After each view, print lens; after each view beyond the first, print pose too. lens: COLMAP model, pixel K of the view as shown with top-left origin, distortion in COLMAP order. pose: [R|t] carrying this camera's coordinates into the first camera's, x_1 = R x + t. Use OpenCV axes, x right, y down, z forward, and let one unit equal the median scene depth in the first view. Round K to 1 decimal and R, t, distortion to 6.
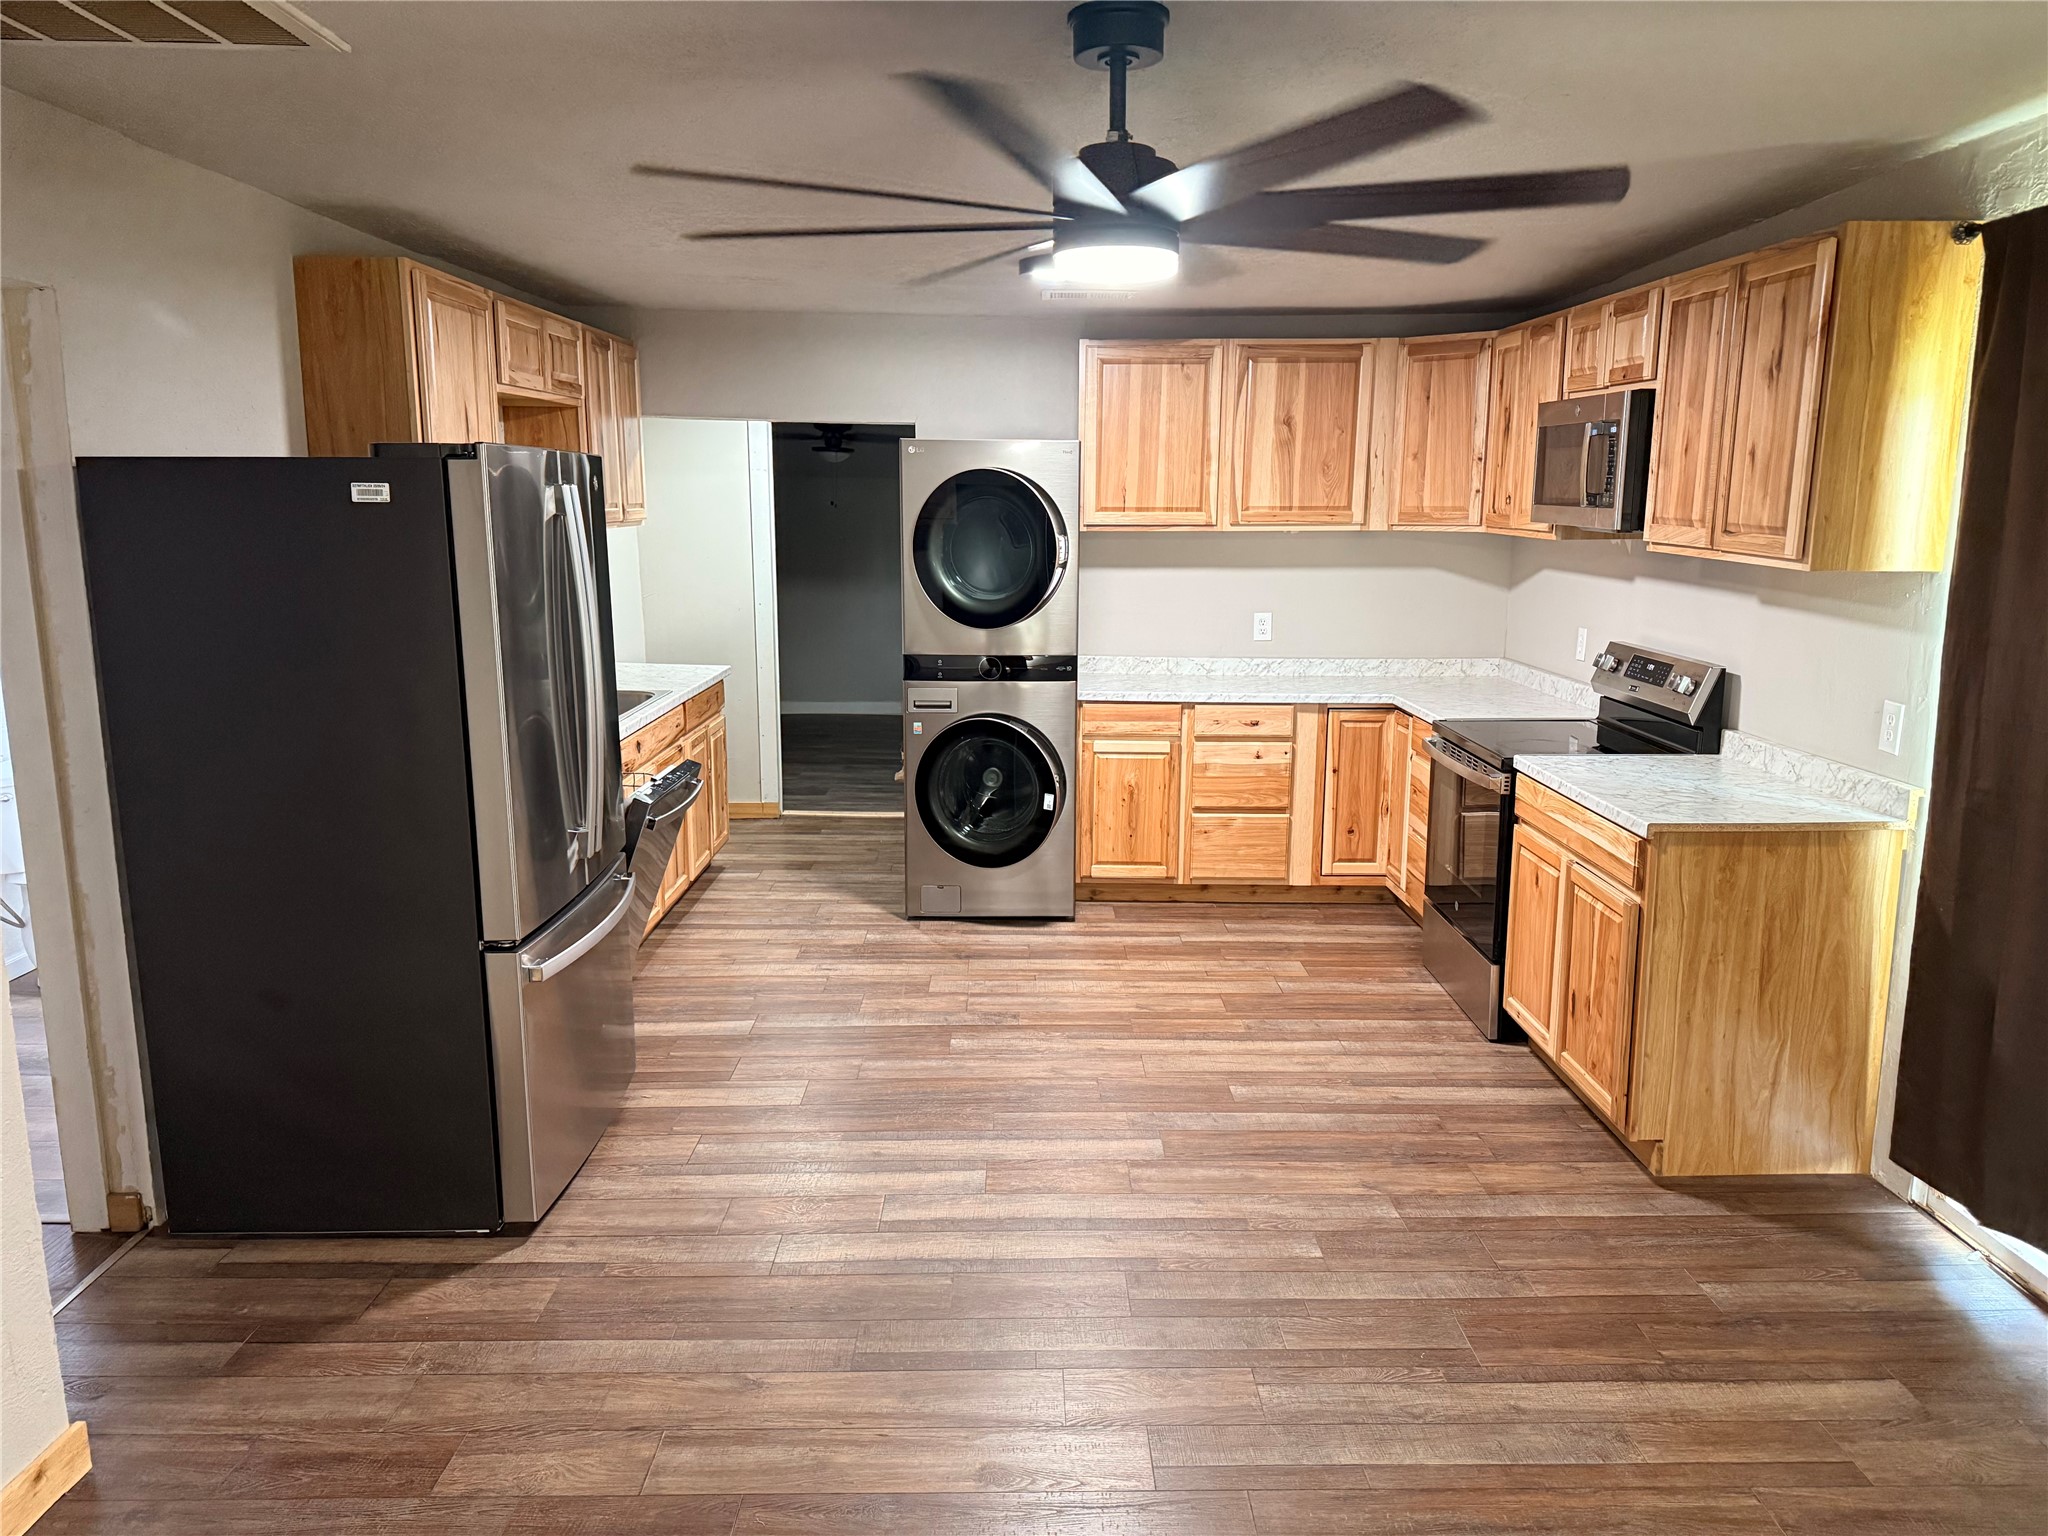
lens RADIAL K [[1441.8, 0, 1029.6], [0, 1441.8, 768.0], [0, 0, 1]] dist [0.041841, -0.036391]
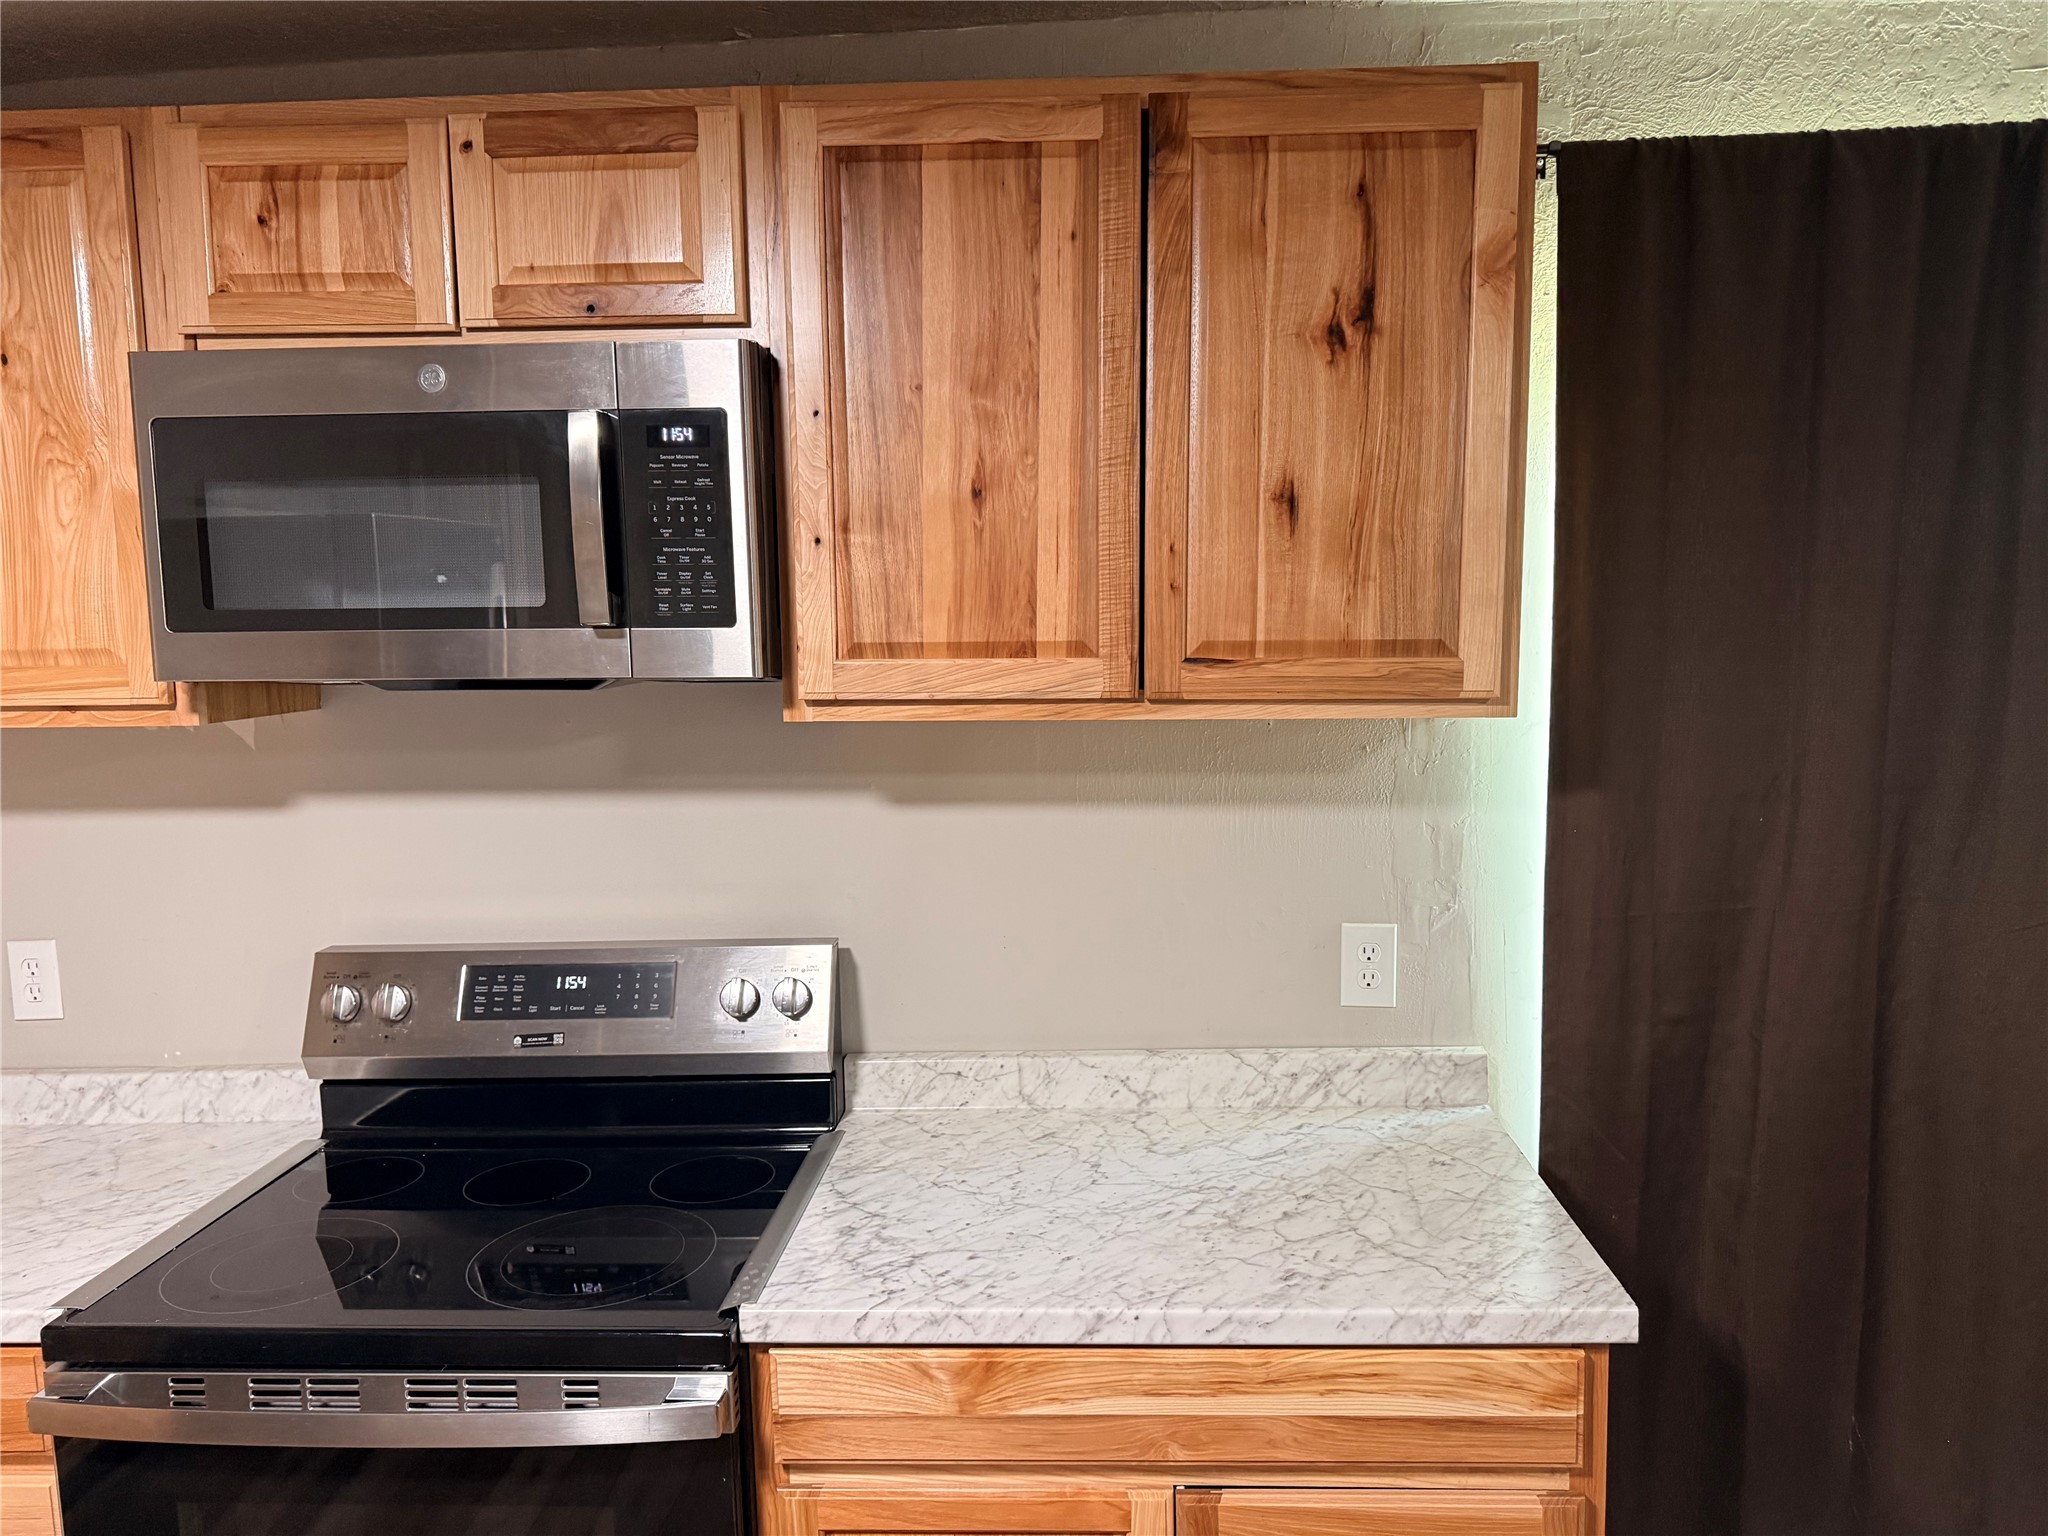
lens RADIAL K [[1441.8, 0, 1039.9], [0, 1441.8, 778.0], [0, 0, 1]] dist [0.041841, -0.036391]
pose [[0.055150, -0.112999, 0.992063, -0.001287], [0.208582, 0.972958, 0.099227, -0.114702], [-0.976449, 0.201454, 0.077228, 0.641436]]
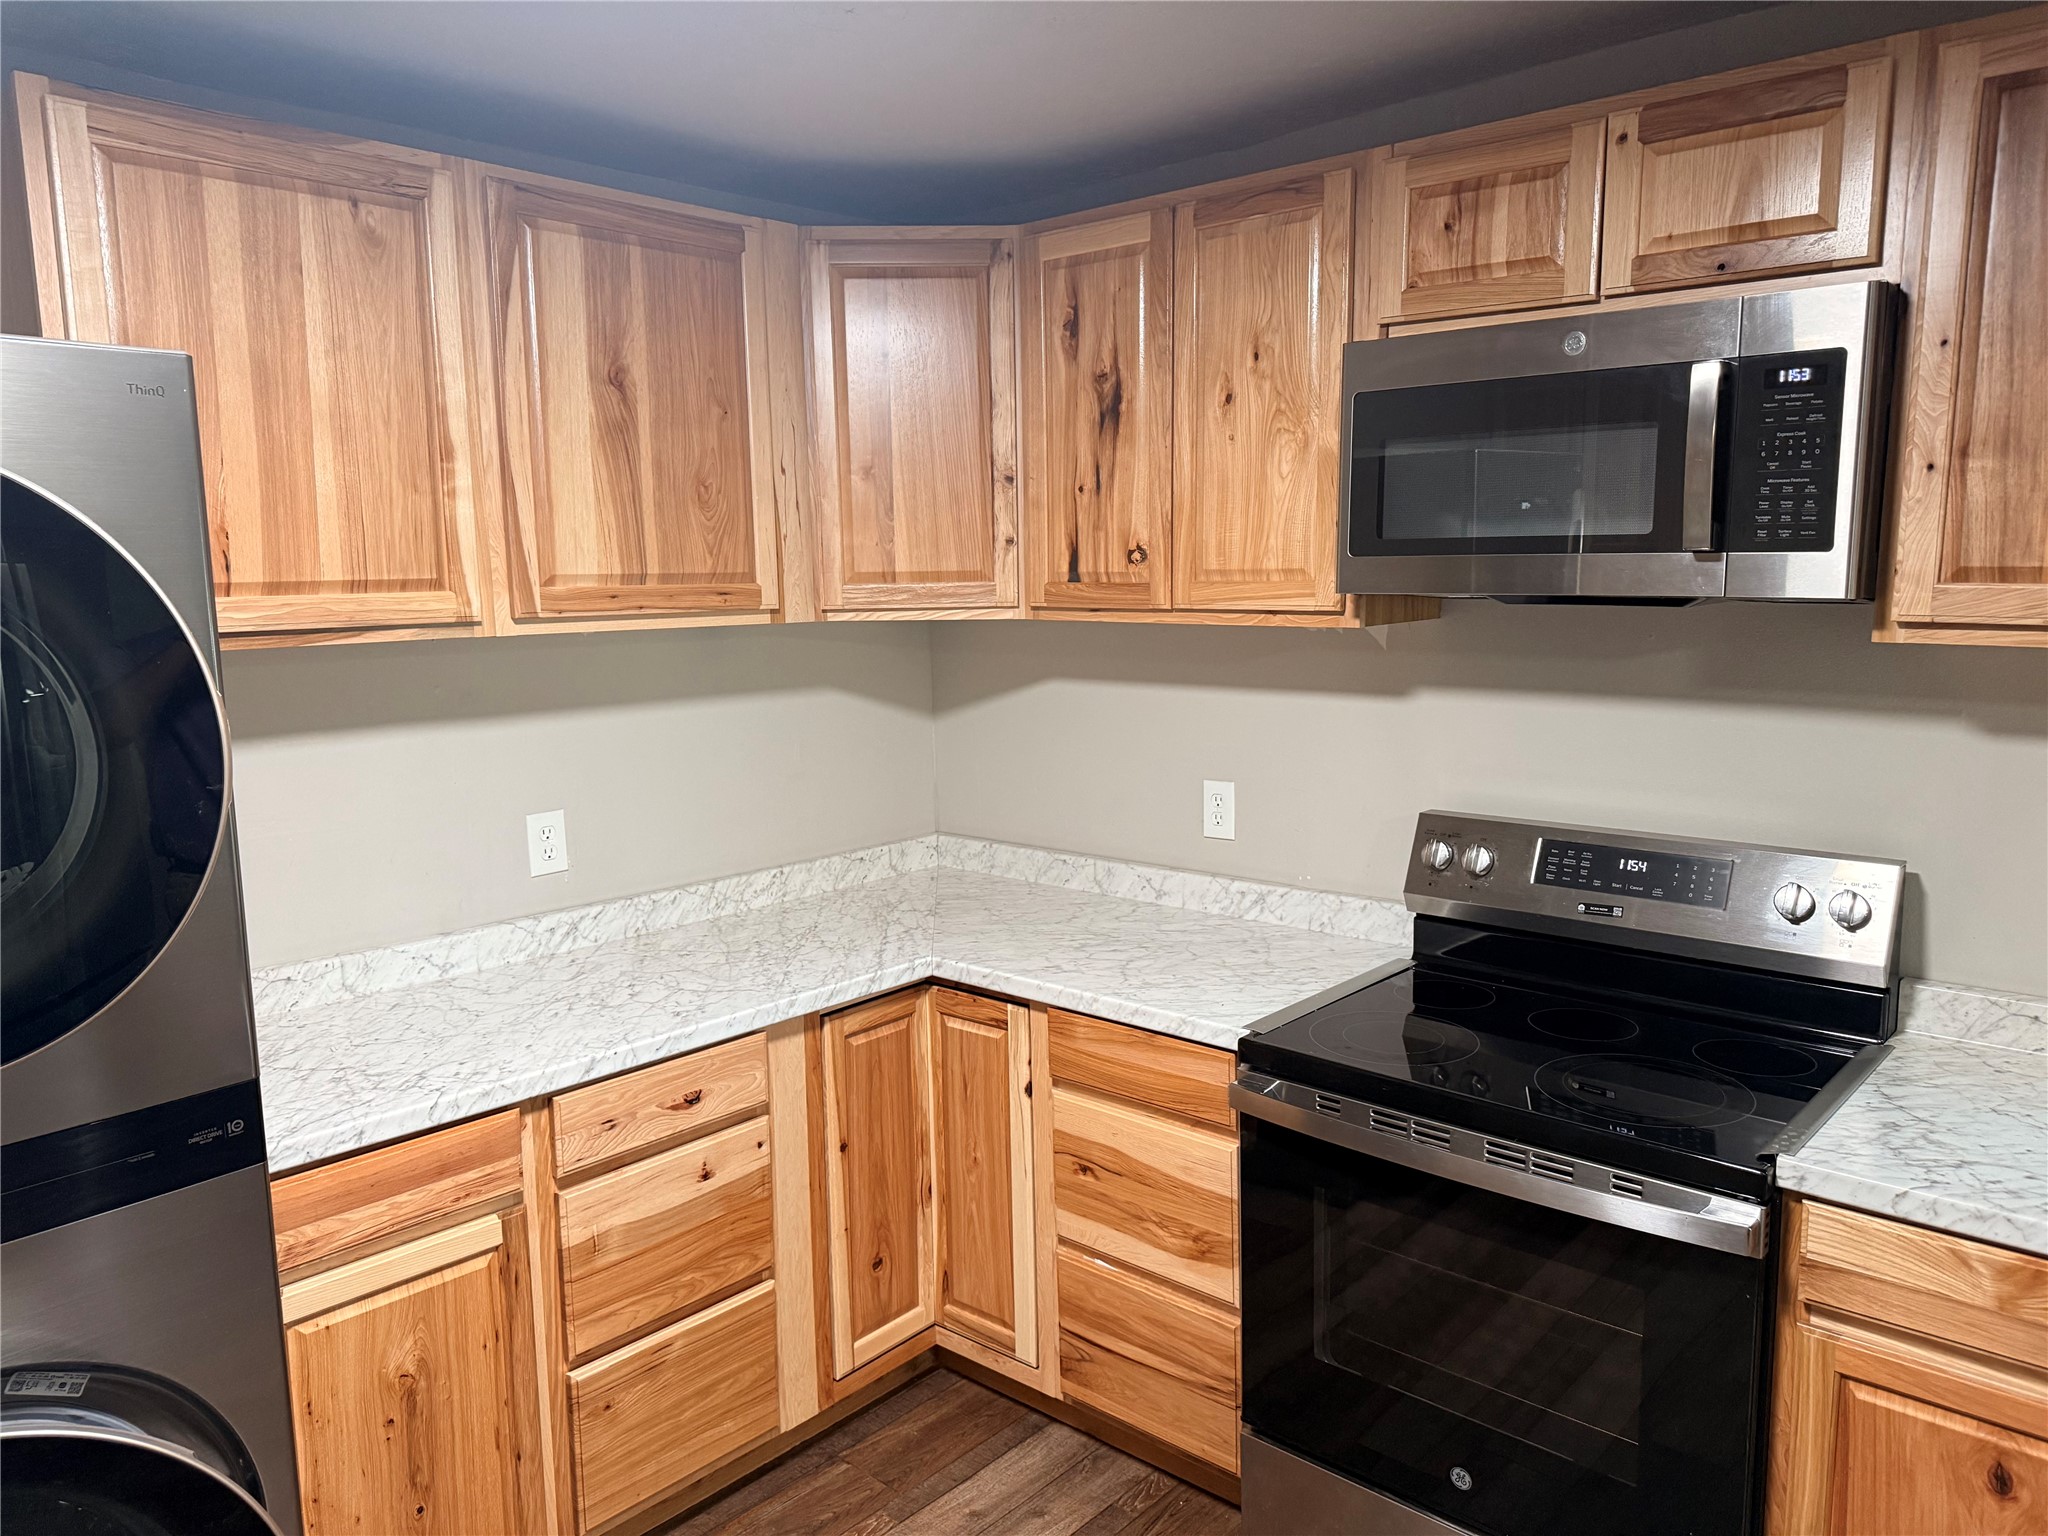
lens RADIAL K [[1441.8, 0, 1037.1], [0, 1441.8, 765.7], [0, 0, 1]] dist [0.041841, -0.036391]
pose [[0.673066, -0.113445, 0.730830, -0.066347], [0.153792, 0.988034, 0.011734, -0.112483], [-0.723416, 0.104498, 0.682459, 0.631706]]
